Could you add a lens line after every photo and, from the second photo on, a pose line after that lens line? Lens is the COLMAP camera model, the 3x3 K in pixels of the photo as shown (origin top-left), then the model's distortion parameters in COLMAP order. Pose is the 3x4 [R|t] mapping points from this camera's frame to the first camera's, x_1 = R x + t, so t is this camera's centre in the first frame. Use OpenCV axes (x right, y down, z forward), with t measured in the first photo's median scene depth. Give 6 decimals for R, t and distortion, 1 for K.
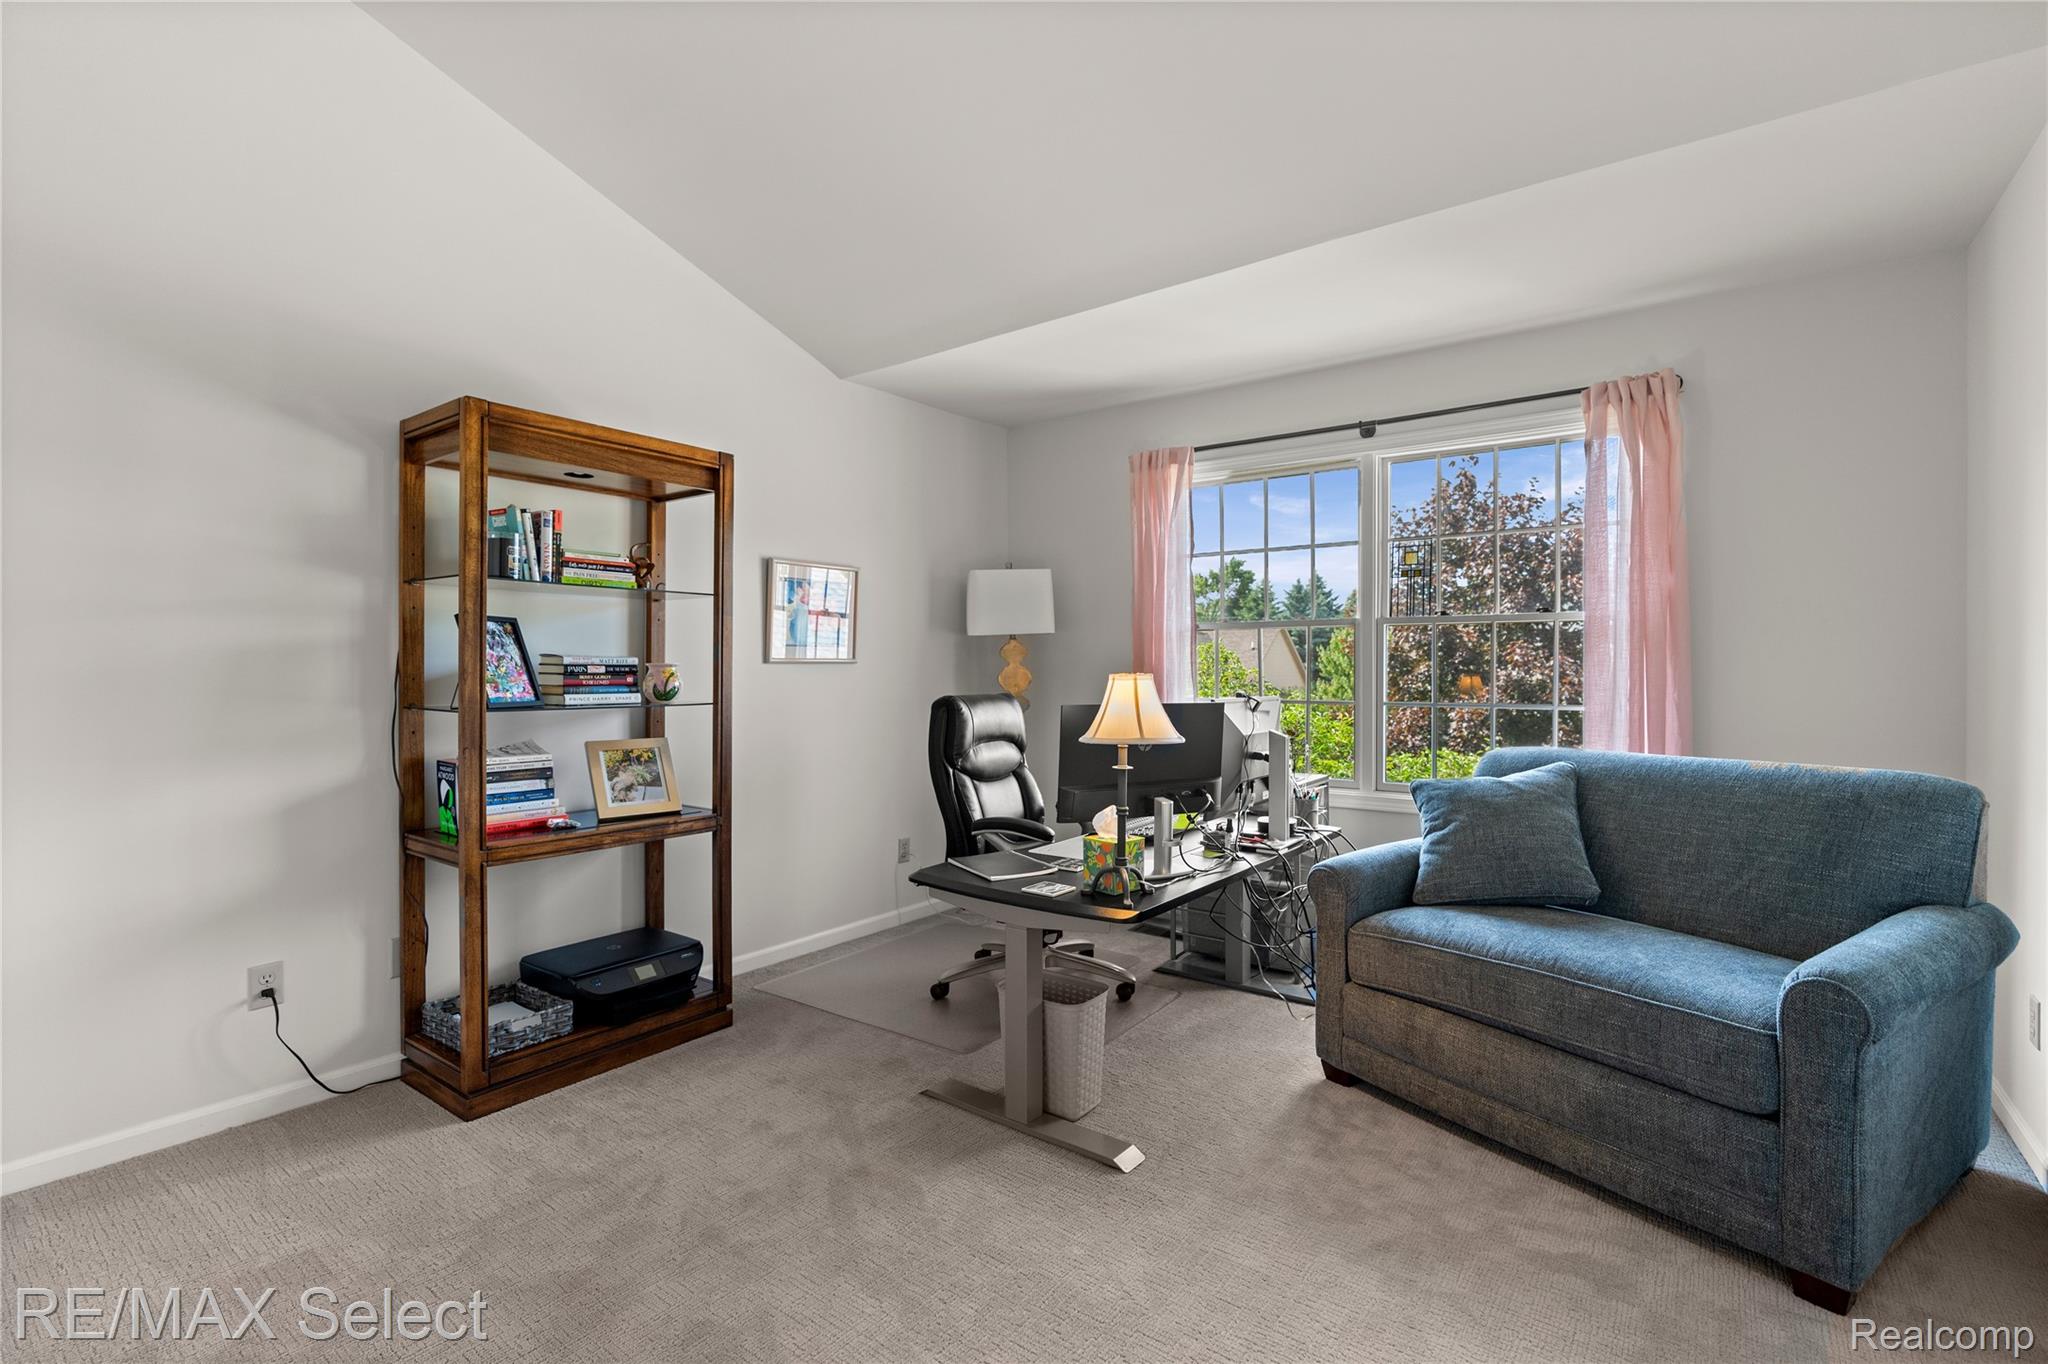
lens RADIAL K [[919.7, 0, 1031.3], [0, 919.7, 676.0], [0, 0, 1]] dist [-0.011361, 0.002892]
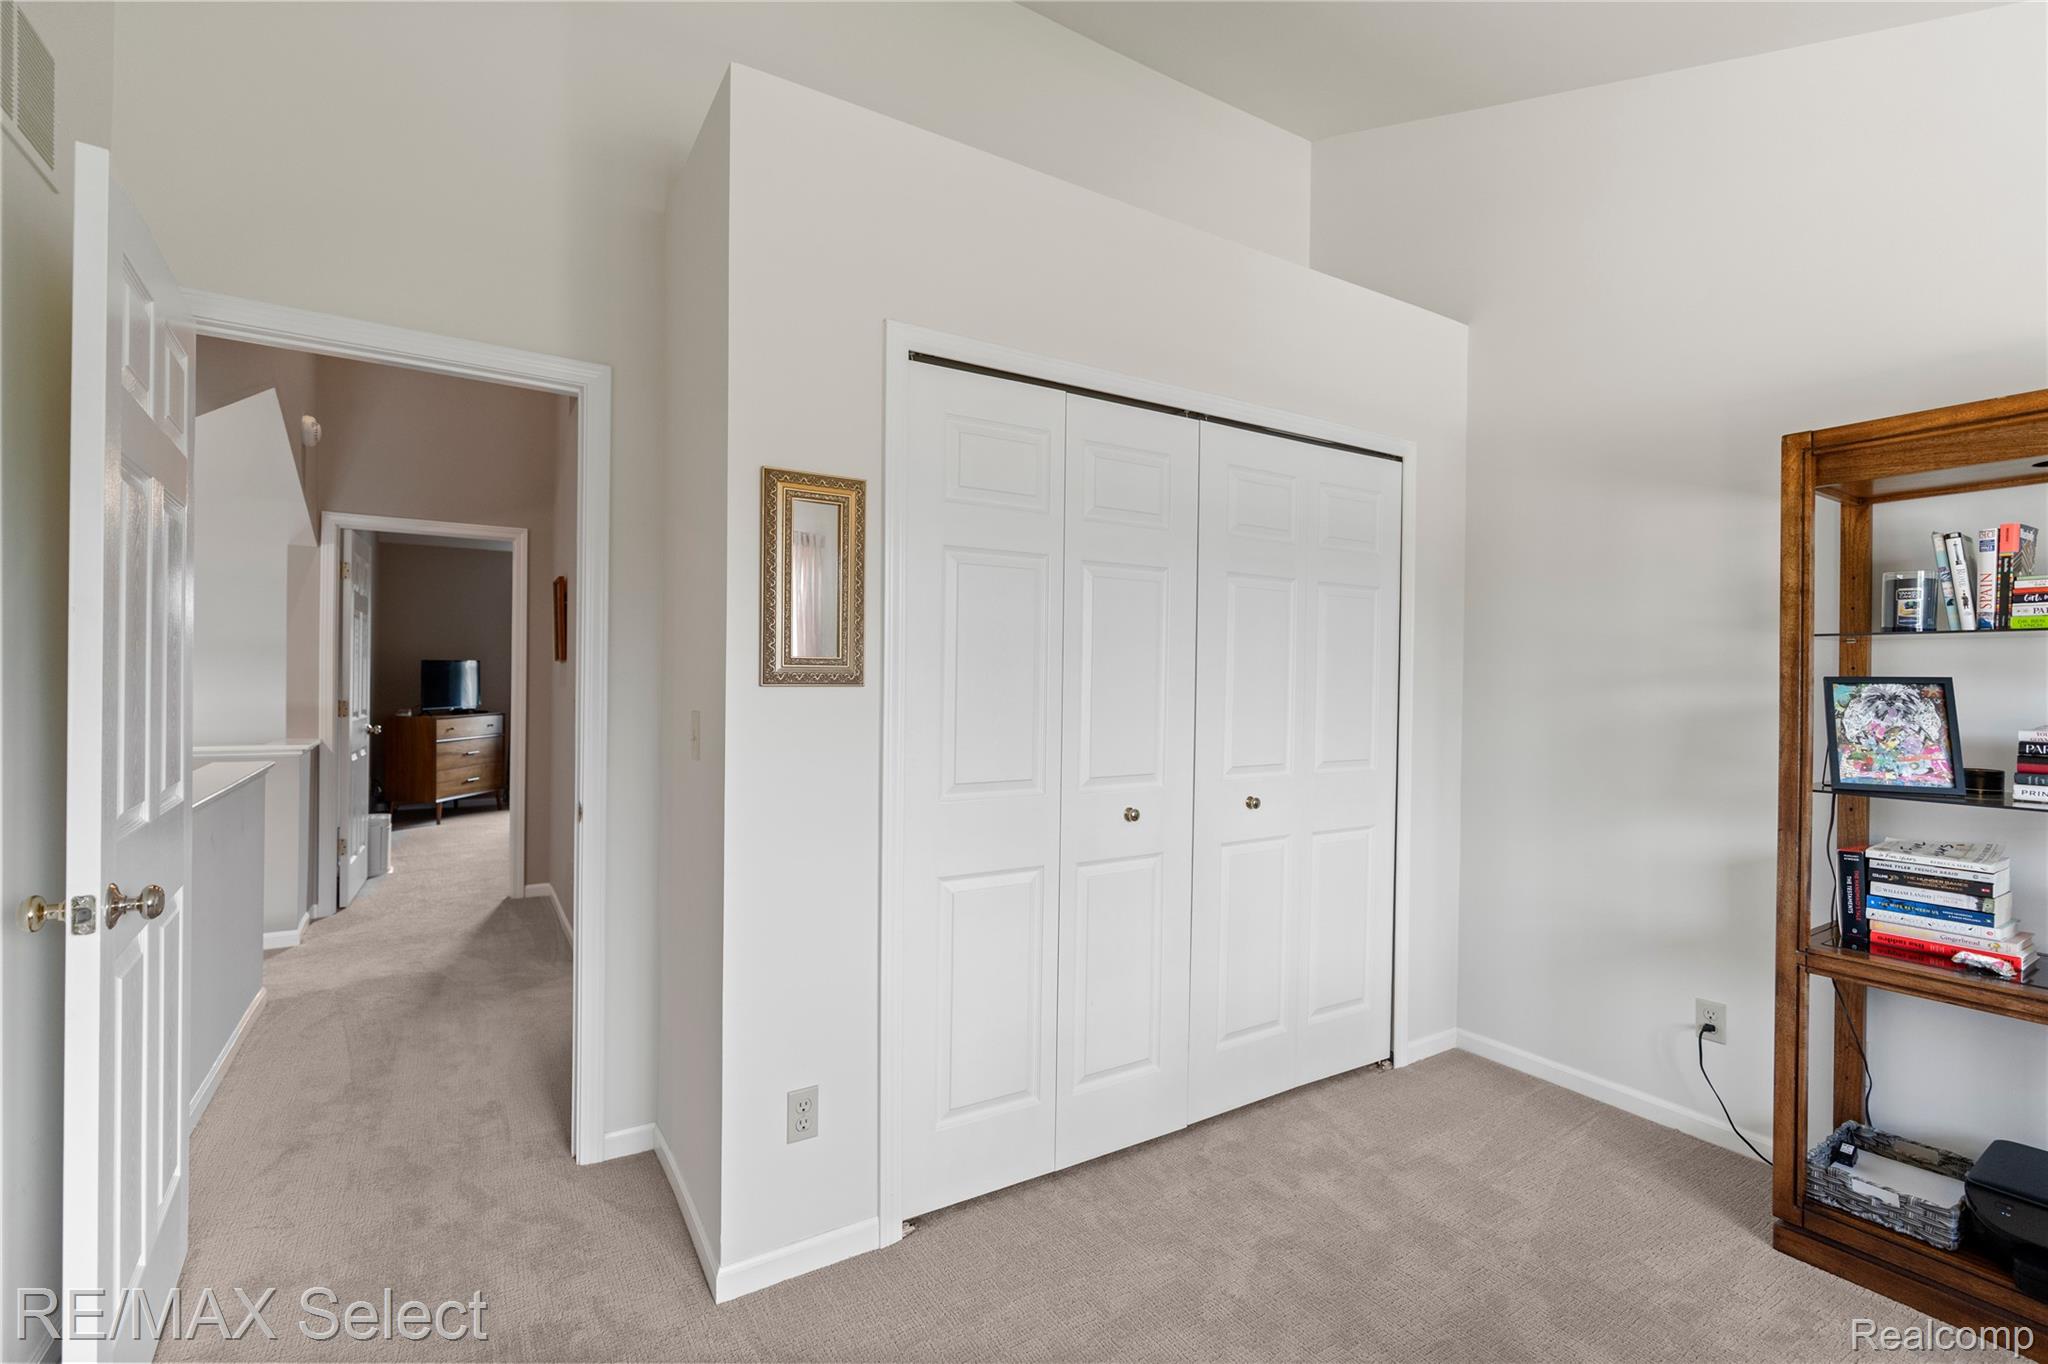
lens RADIAL K [[919.7, 0, 1029.9], [0, 919.7, 679.6], [0, 0, 1]] dist [-0.011361, 0.002892]
pose [[-0.361139, -0.006734, -0.932488, 0.428023], [-0.014517, 0.999893, -0.001599, -0.049797], [0.932399, 0.012960, -0.361198, 0.568273]]
